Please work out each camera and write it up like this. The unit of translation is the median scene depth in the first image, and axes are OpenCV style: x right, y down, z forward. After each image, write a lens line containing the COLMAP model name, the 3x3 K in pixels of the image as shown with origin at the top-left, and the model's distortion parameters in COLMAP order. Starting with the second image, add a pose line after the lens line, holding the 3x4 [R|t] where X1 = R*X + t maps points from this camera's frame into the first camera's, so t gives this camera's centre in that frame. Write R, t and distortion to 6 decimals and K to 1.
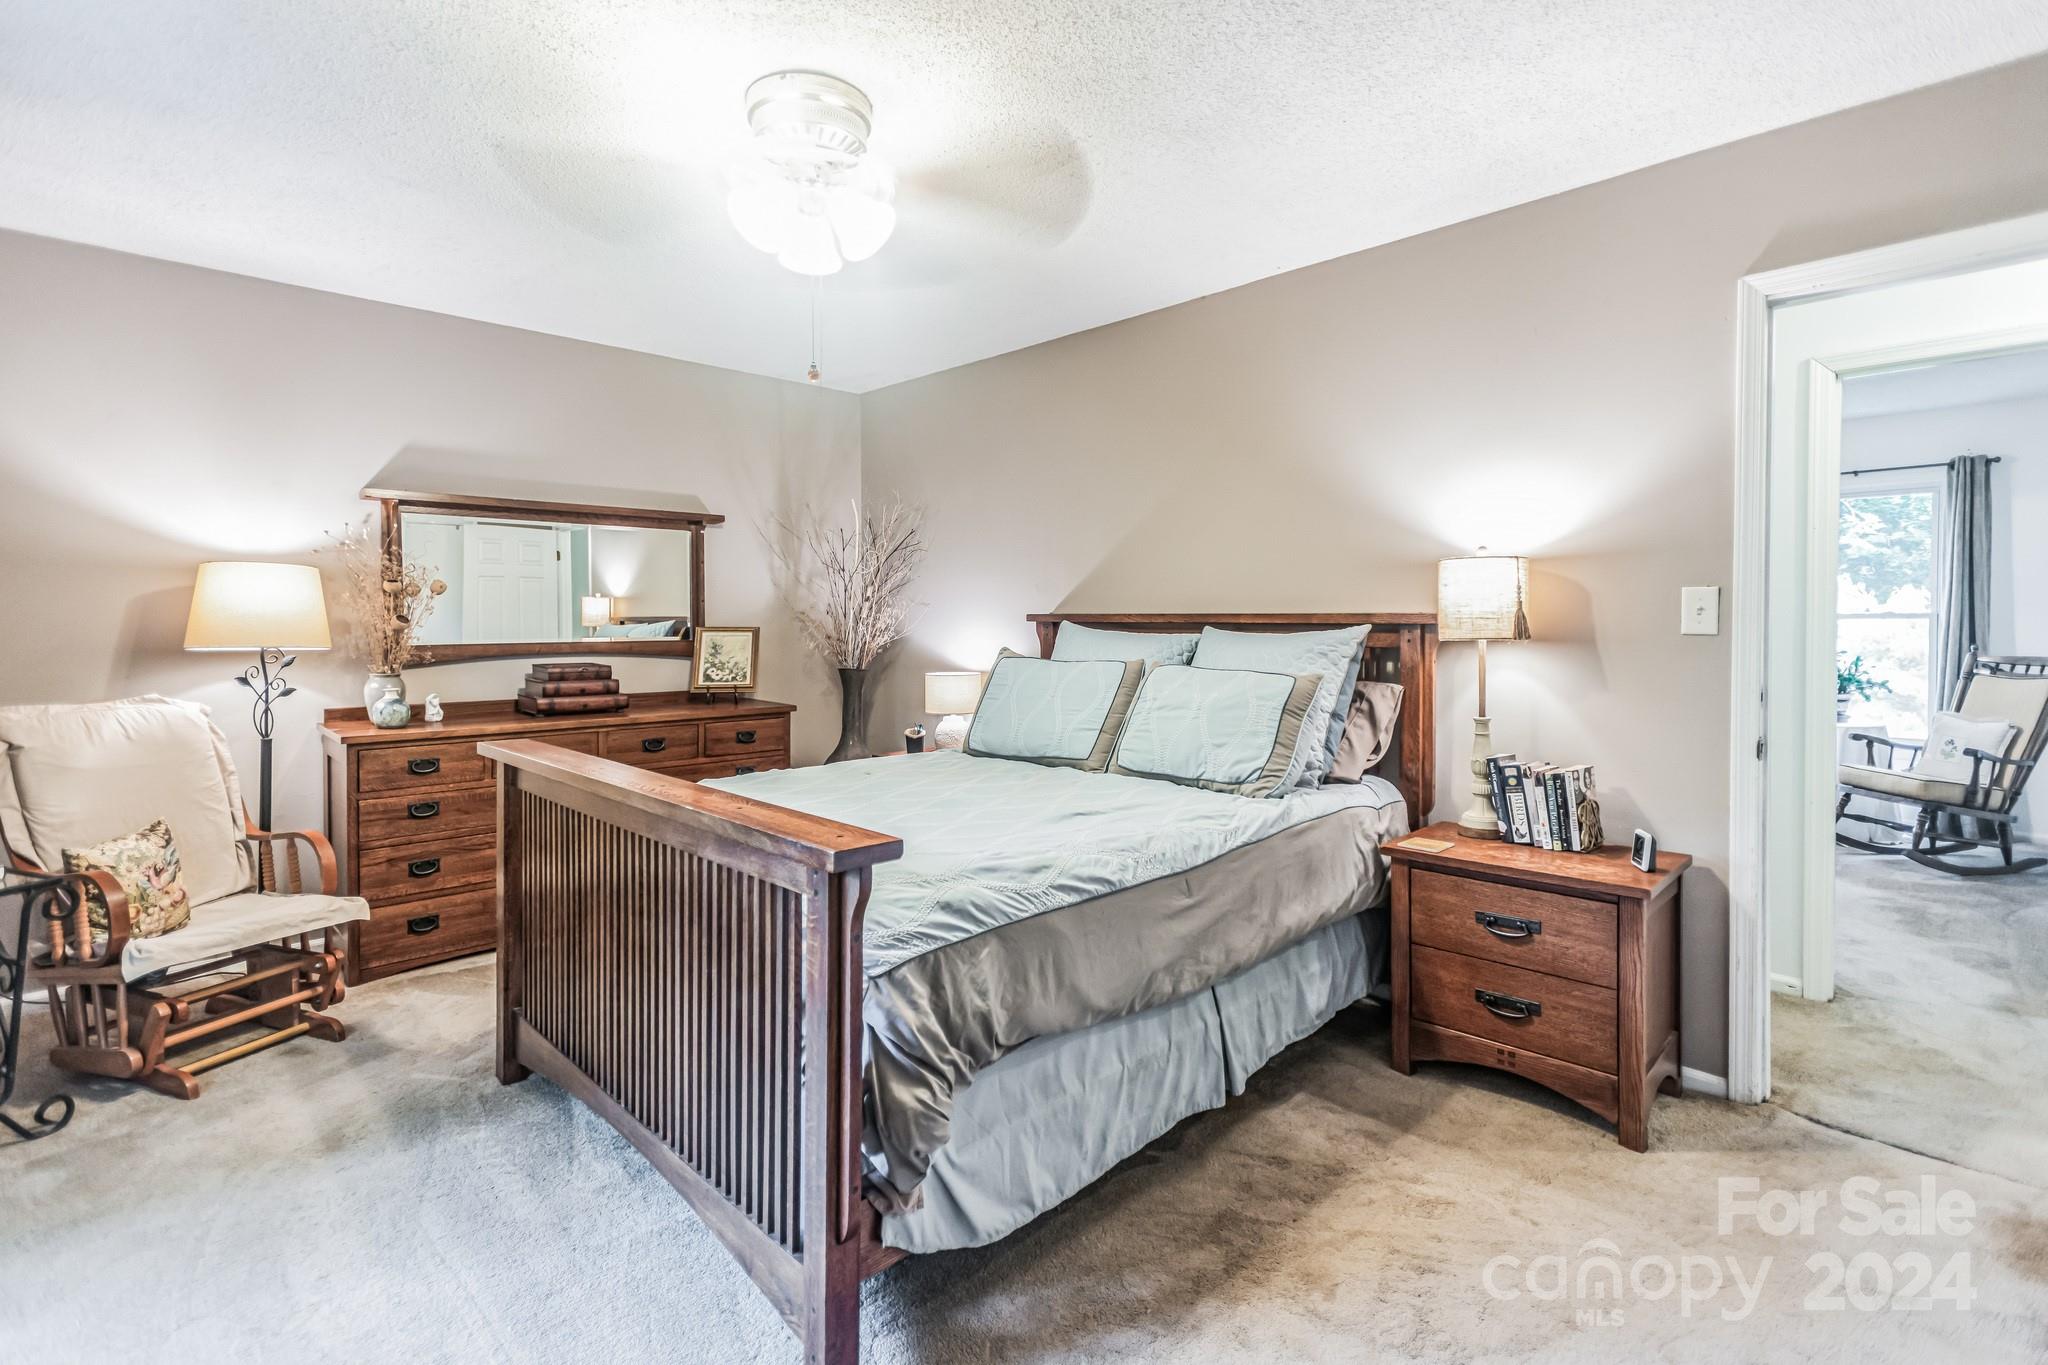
lens RADIAL K [[992.7, 0, 1030.3], [0, 992.7, 630.8], [0, 0, 1]] dist [0.006718, -0.000631]
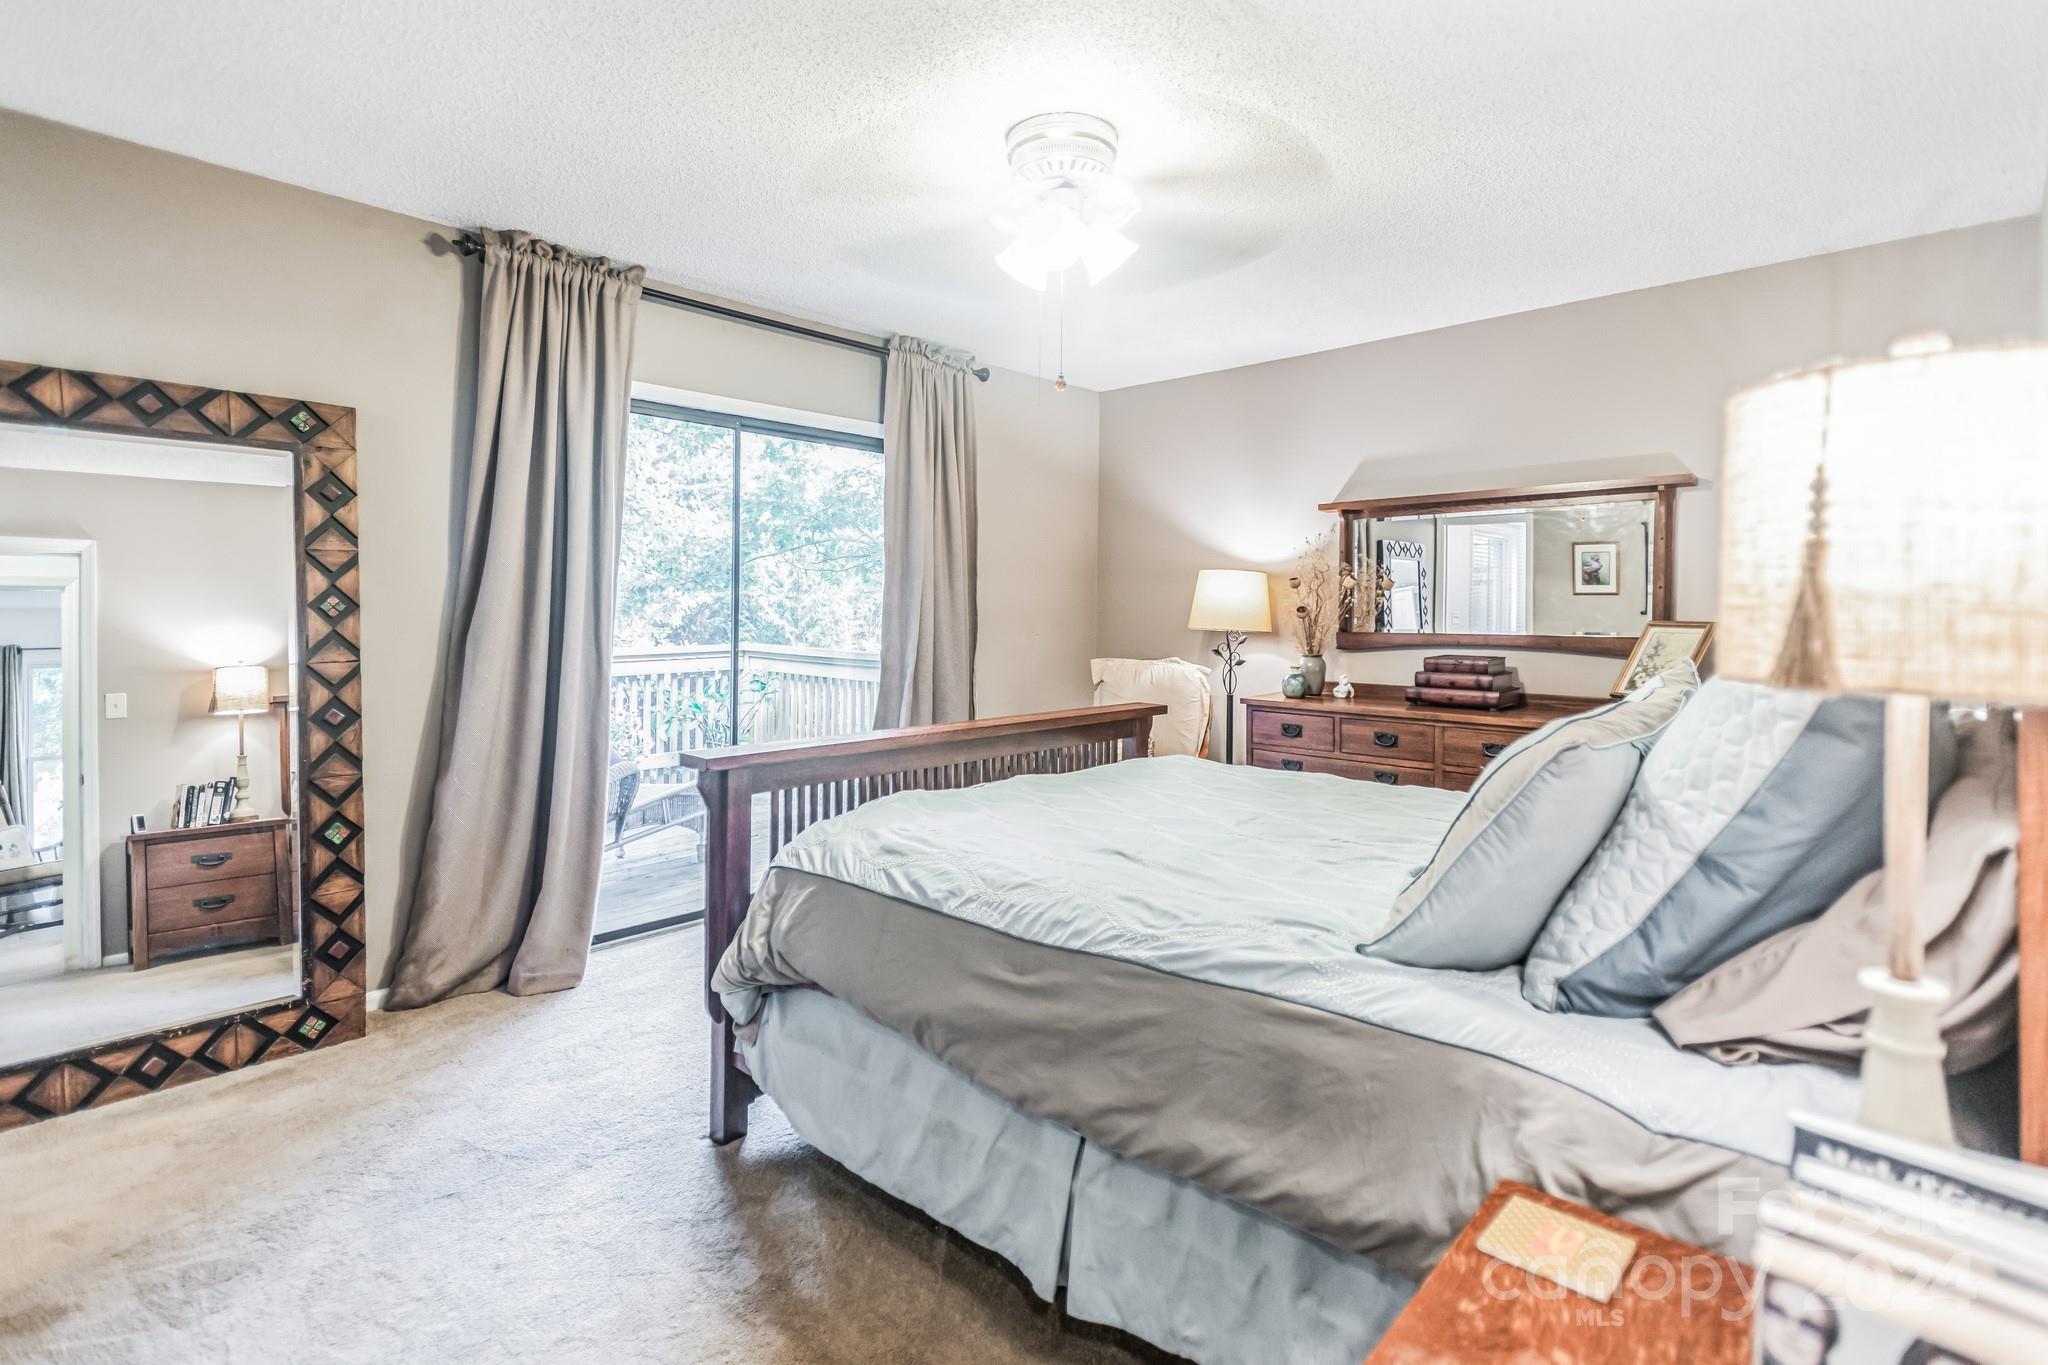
lens RADIAL K [[992.7, 0, 1030.3], [0, 992.7, 630.8], [0, 0, 1]] dist [0.006718, -0.000631]
pose [[0.036045, 0.021074, -0.999128, 1.244889], [-0.017627, 0.999635, 0.020449, -0.010185], [0.999195, 0.016875, 0.036403, 1.344998]]
